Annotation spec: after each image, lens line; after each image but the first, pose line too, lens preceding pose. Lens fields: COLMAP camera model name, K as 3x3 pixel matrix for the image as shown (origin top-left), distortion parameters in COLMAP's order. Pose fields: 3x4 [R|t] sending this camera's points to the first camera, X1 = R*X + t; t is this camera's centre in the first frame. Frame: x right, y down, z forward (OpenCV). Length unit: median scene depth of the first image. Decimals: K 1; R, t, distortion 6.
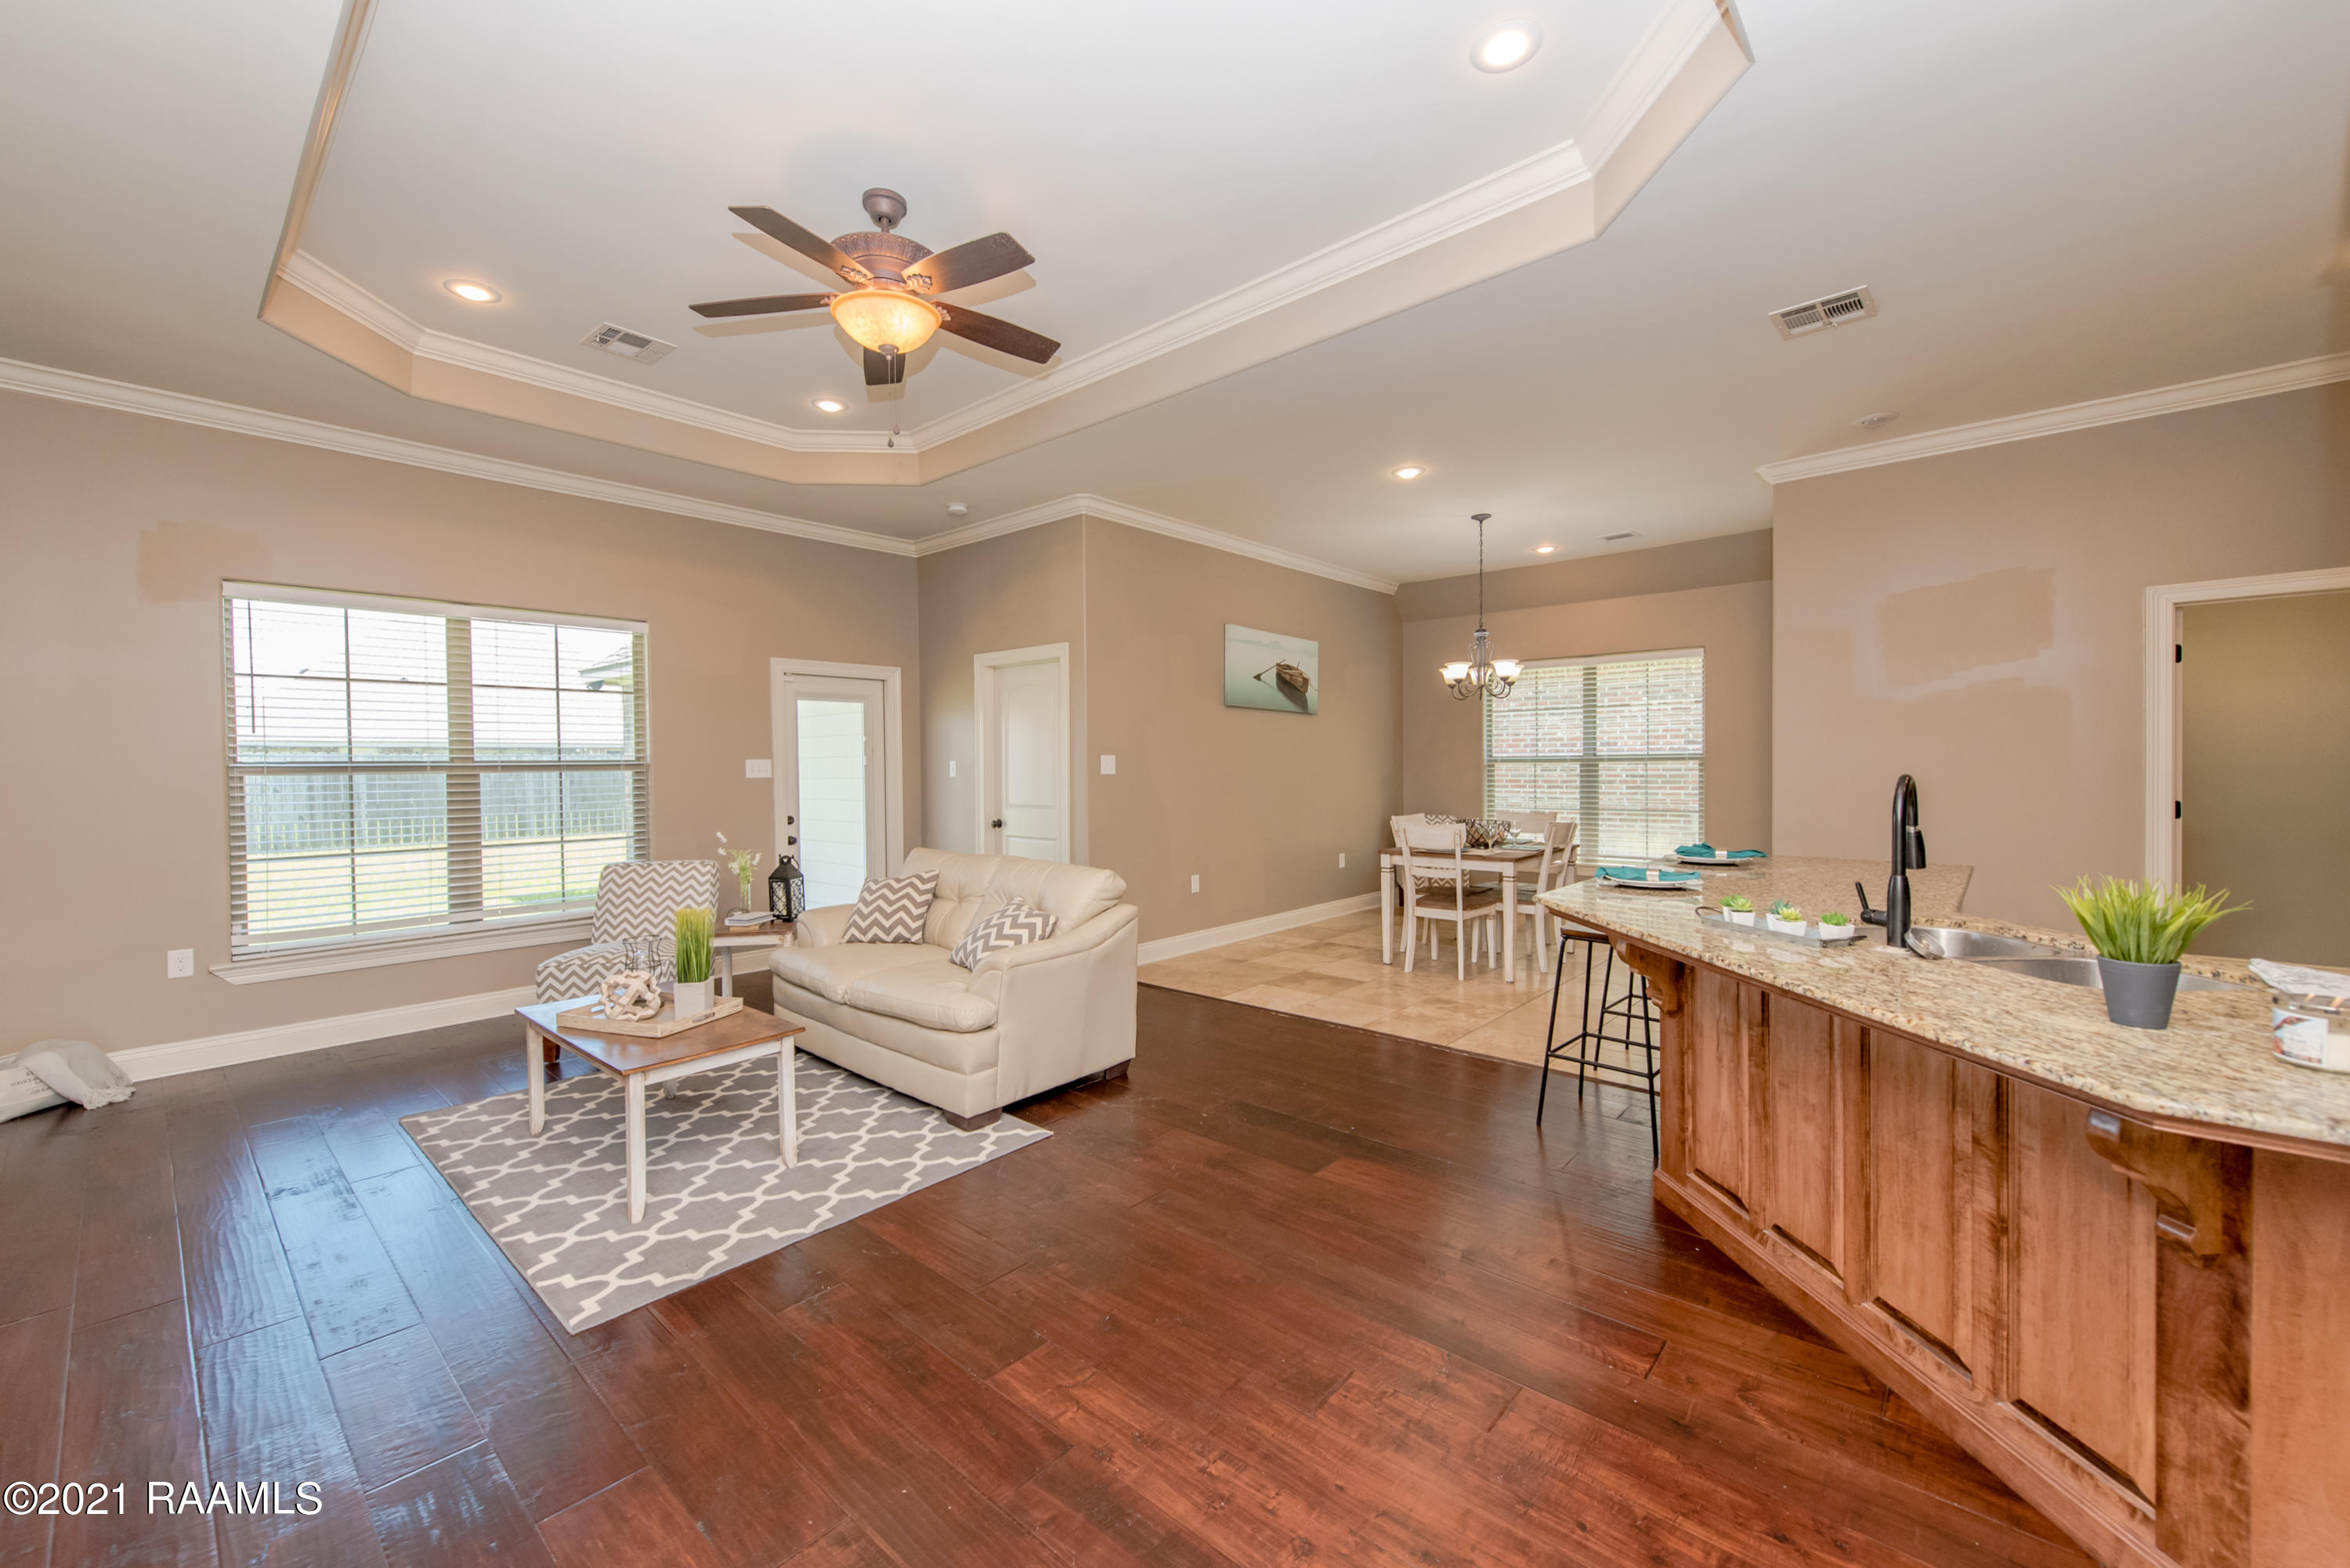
lens RADIAL K [[916.8, 0, 1174.4], [0, 916.8, 780.4], [0, 0, 1]] dist [0.012470, -0.003790]
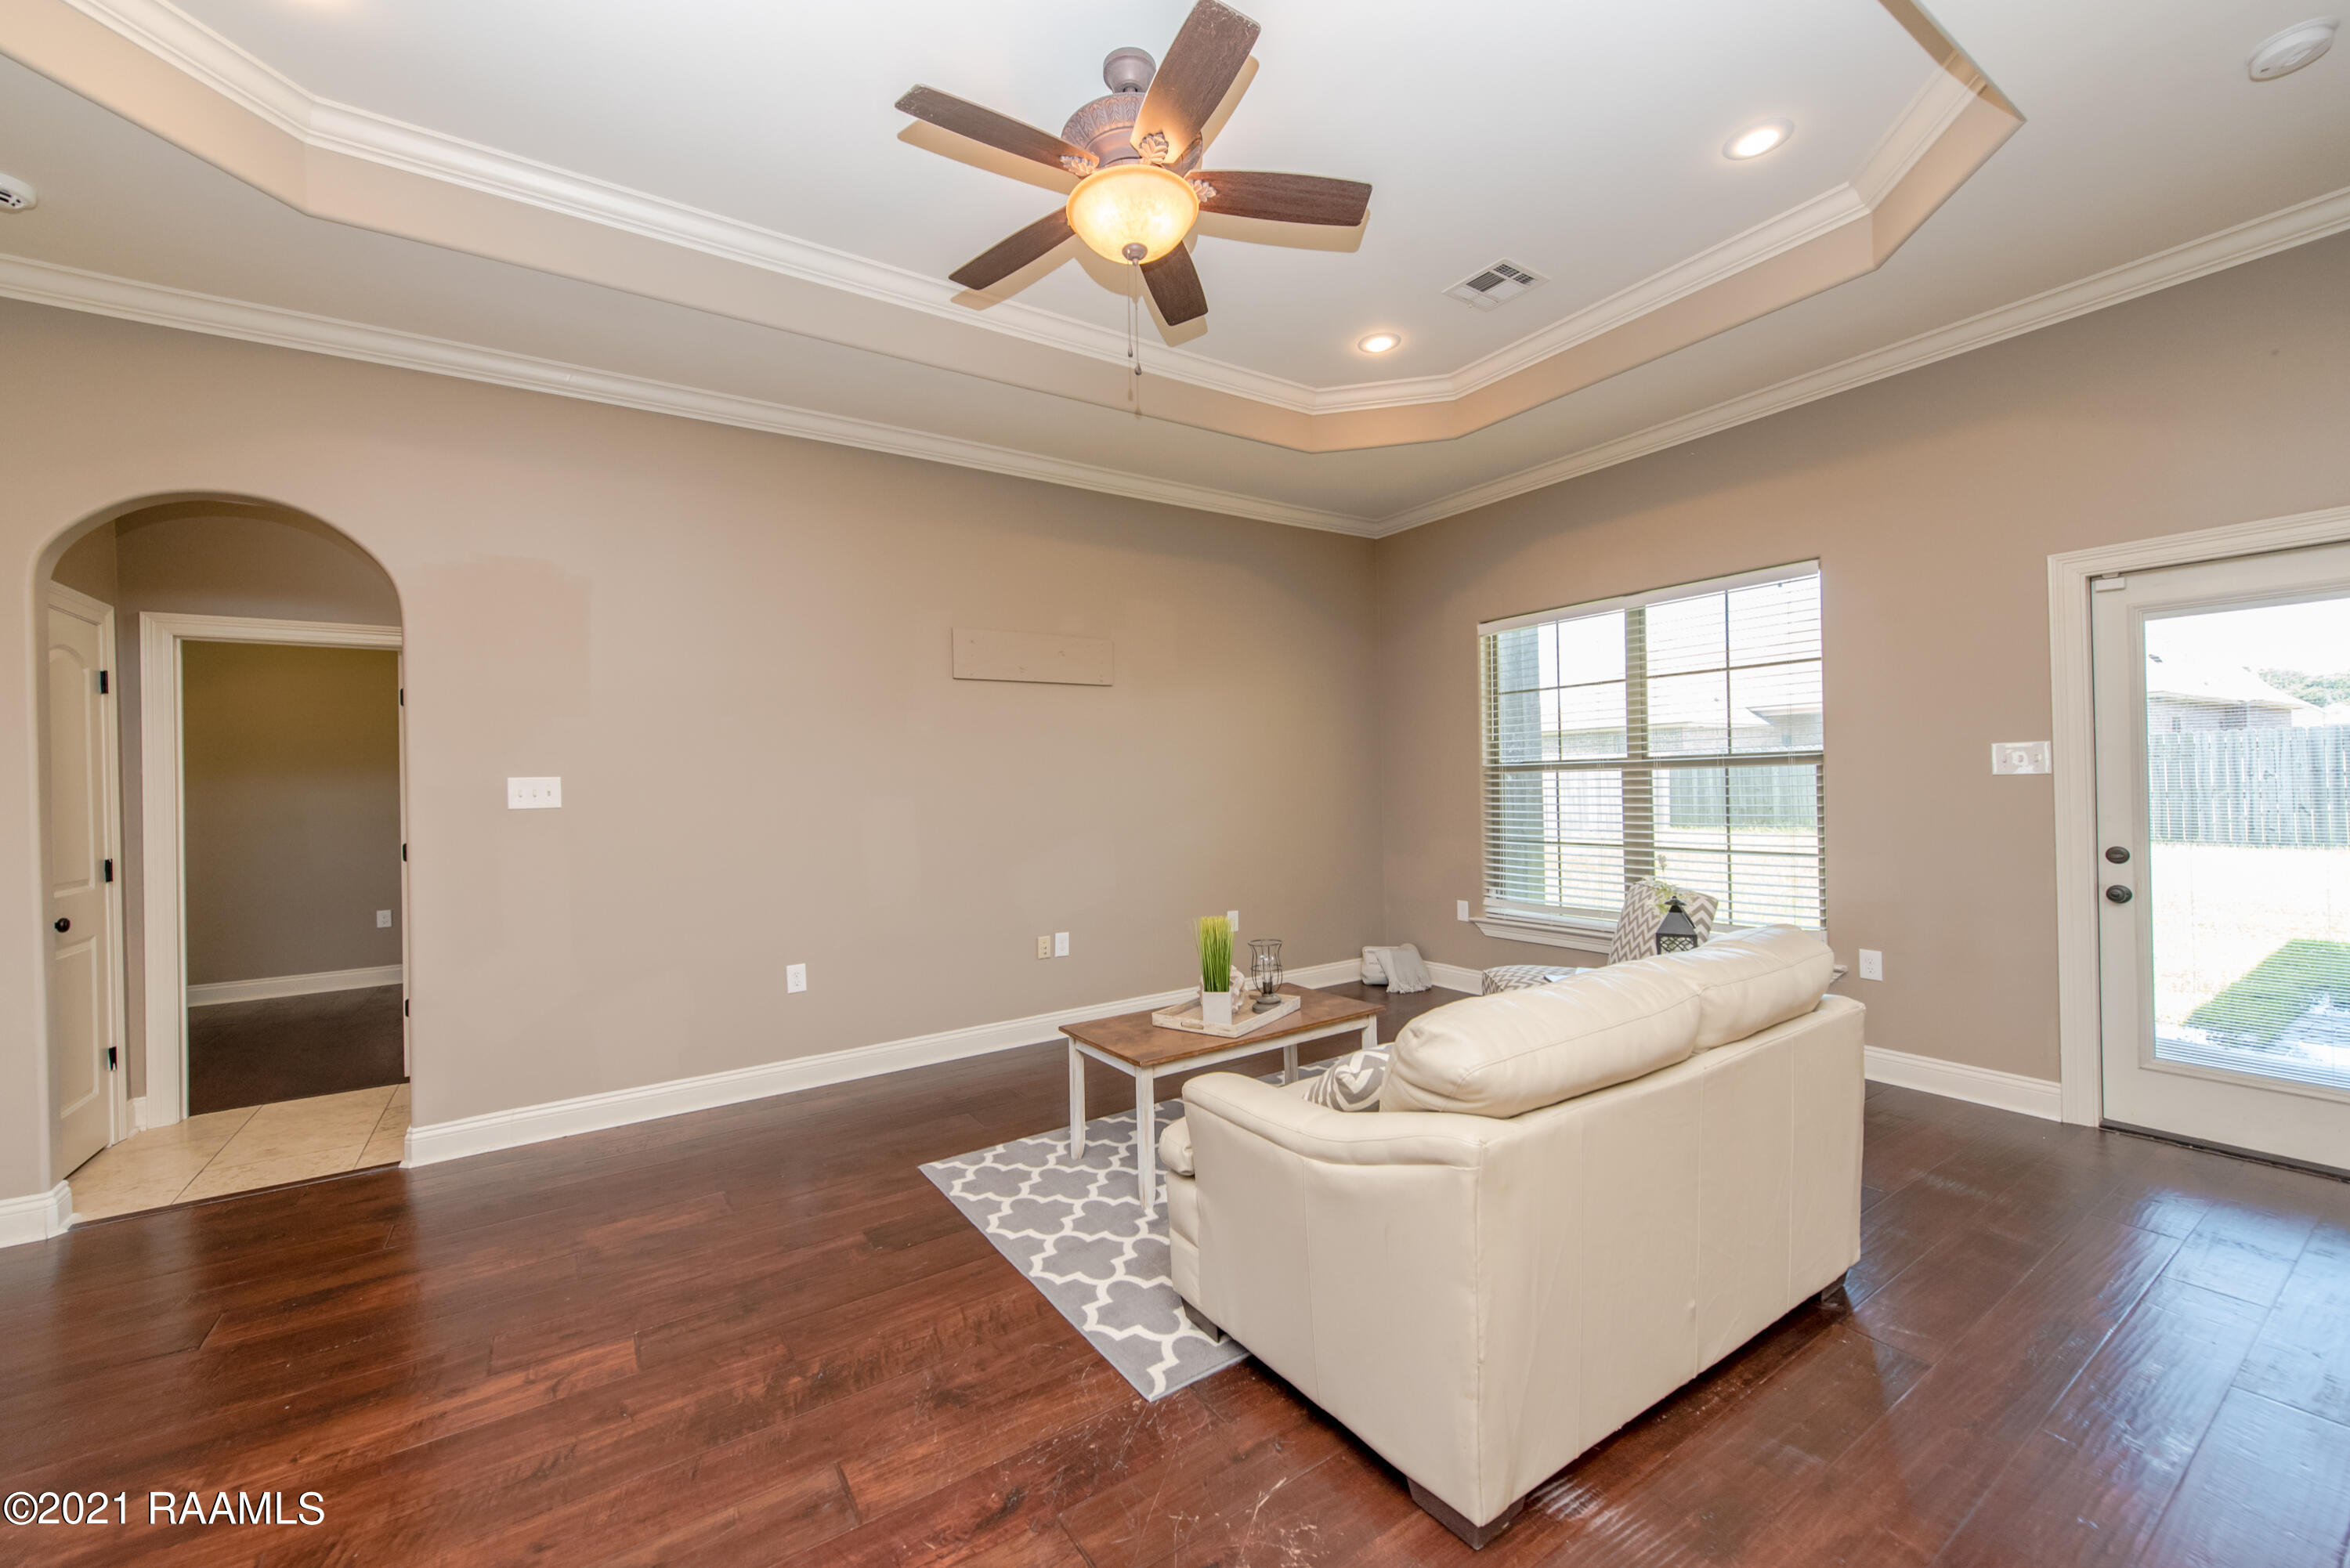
lens RADIAL K [[916.8, 0, 1176.5], [0, 916.8, 782.7], [0, 0, 1]] dist [0.012470, -0.003790]
pose [[-0.258745, 0.018080, -0.965776, 0.270799], [0.010670, 0.999817, 0.015859, -0.013830], [0.965887, -0.006201, -0.258891, 0.743965]]
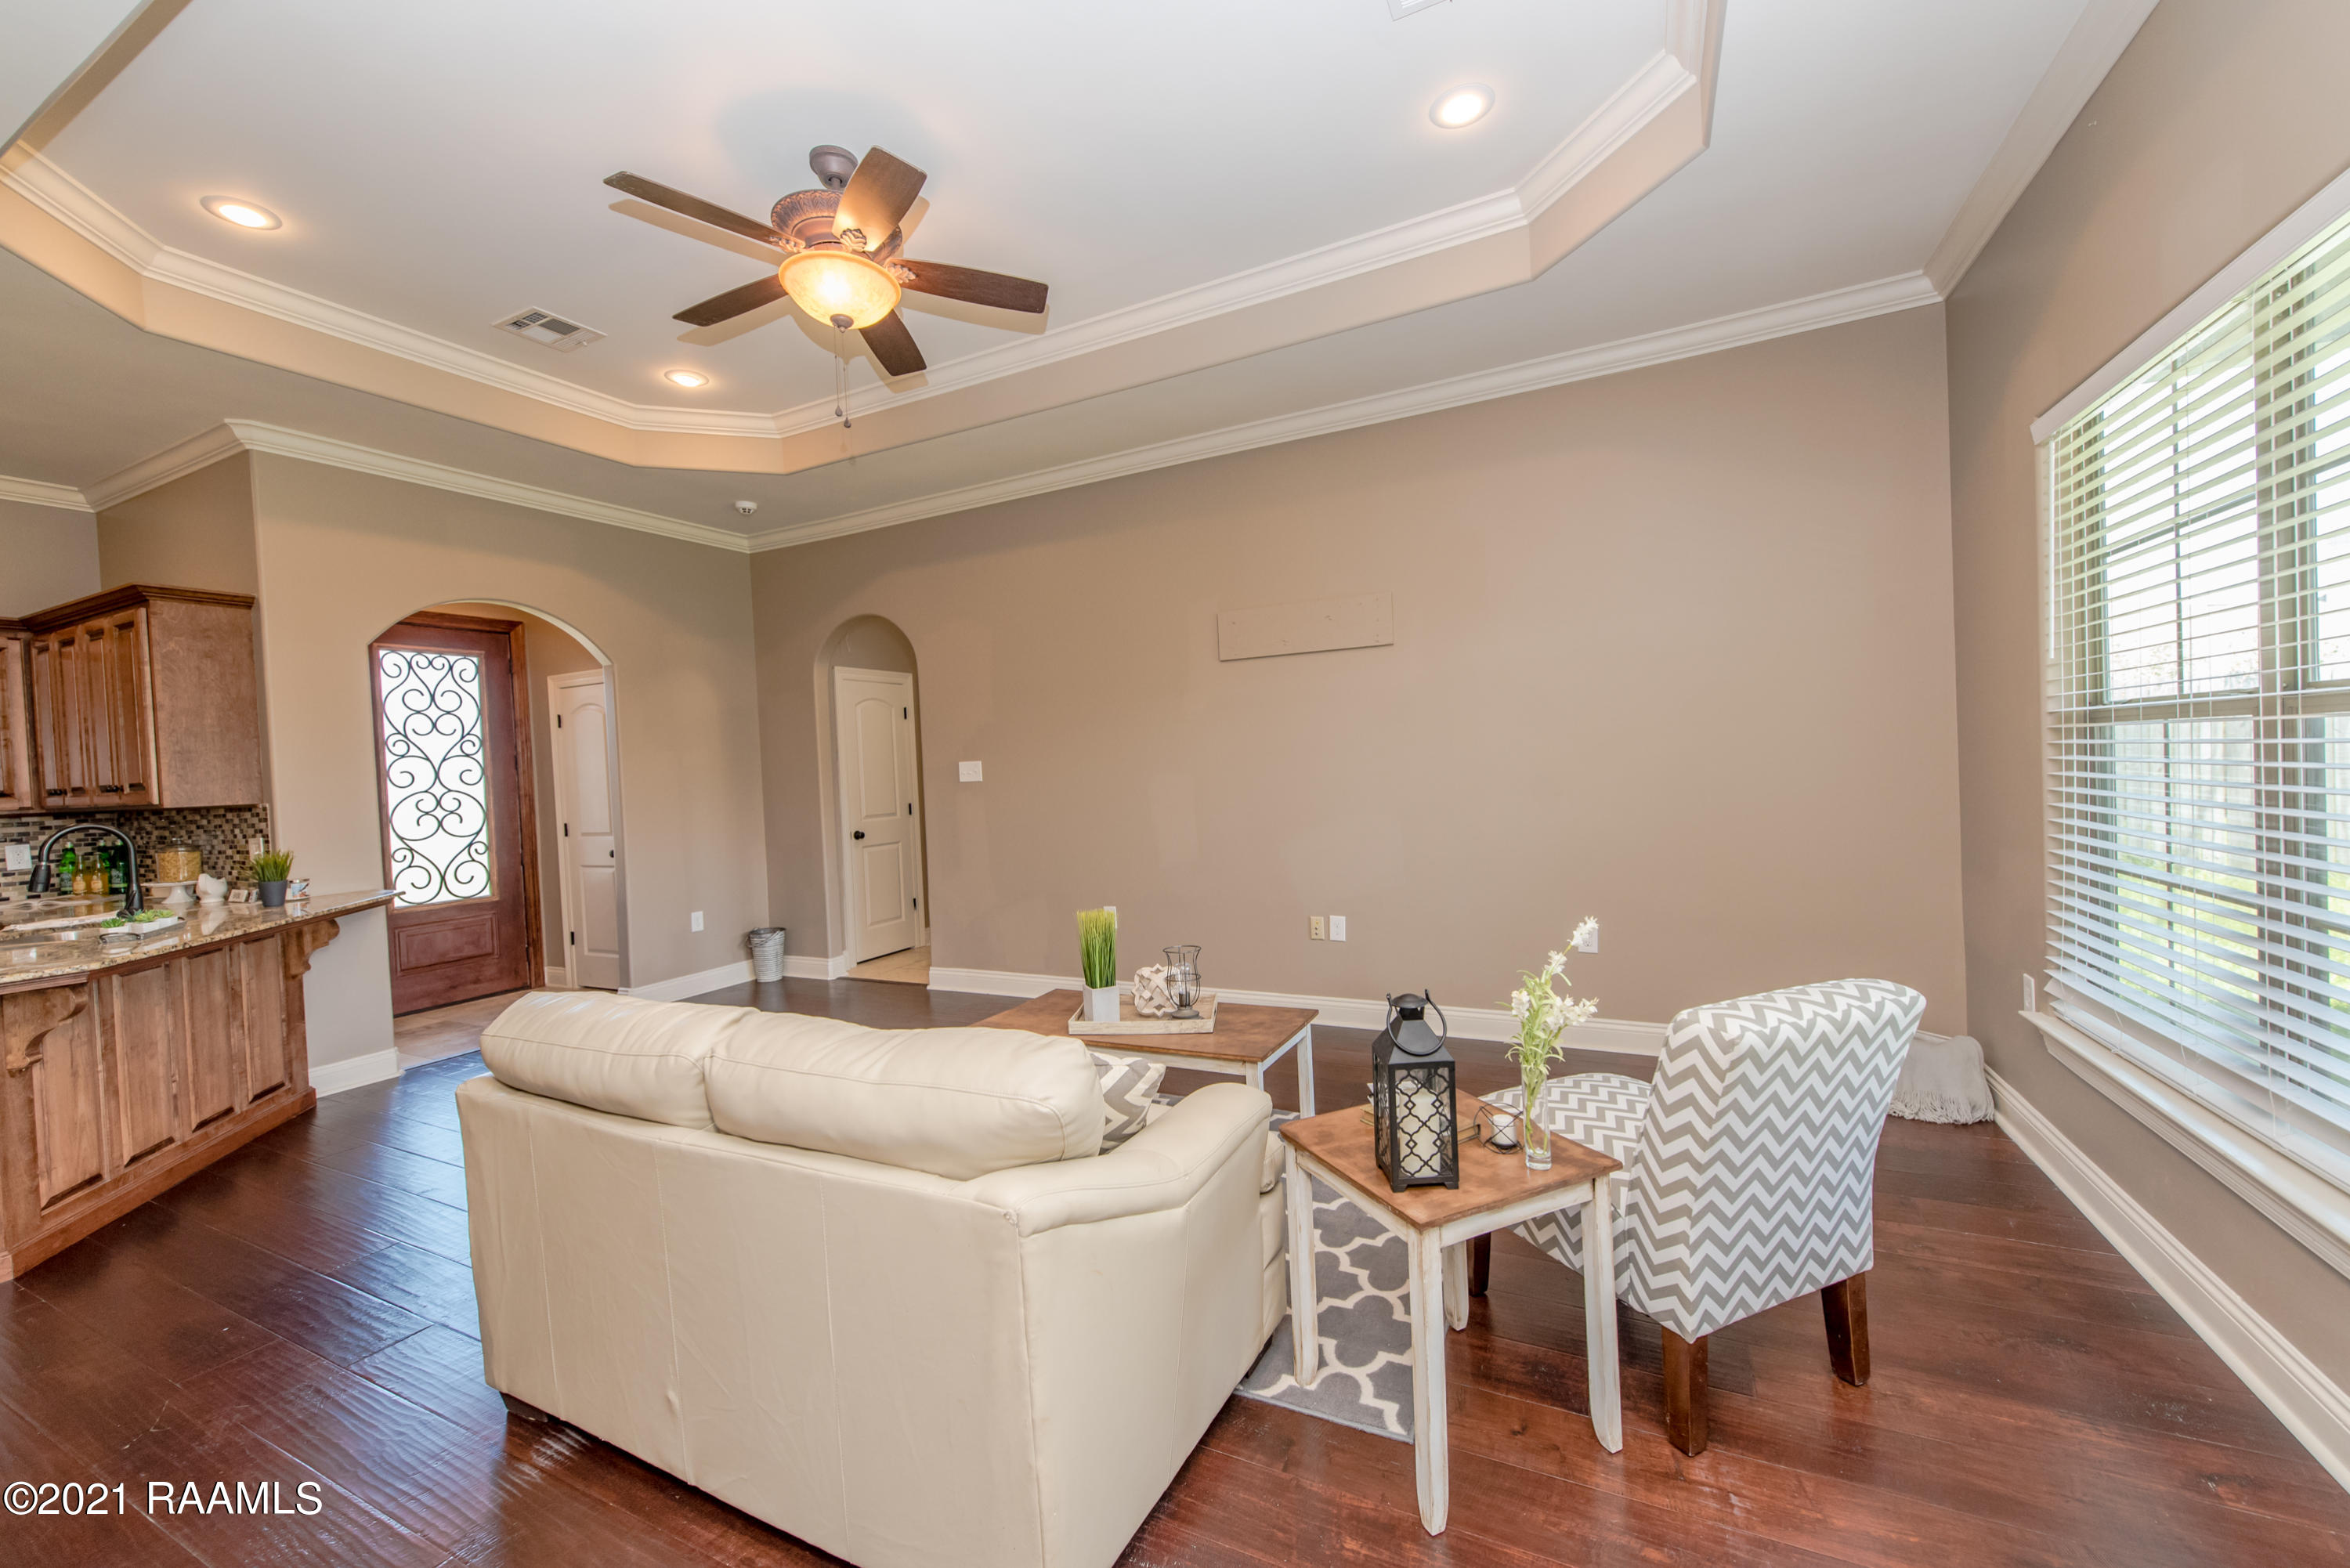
lens RADIAL K [[916.8, 0, 1162.8], [0, 916.8, 782.6], [0, 0, 1]] dist [0.012470, -0.003790]
pose [[-0.965823, 0.058423, -0.252531, -0.217737], [0.050249, 0.997986, 0.038705, -0.017825], [0.254284, 0.024692, -0.966814, 1.190212]]
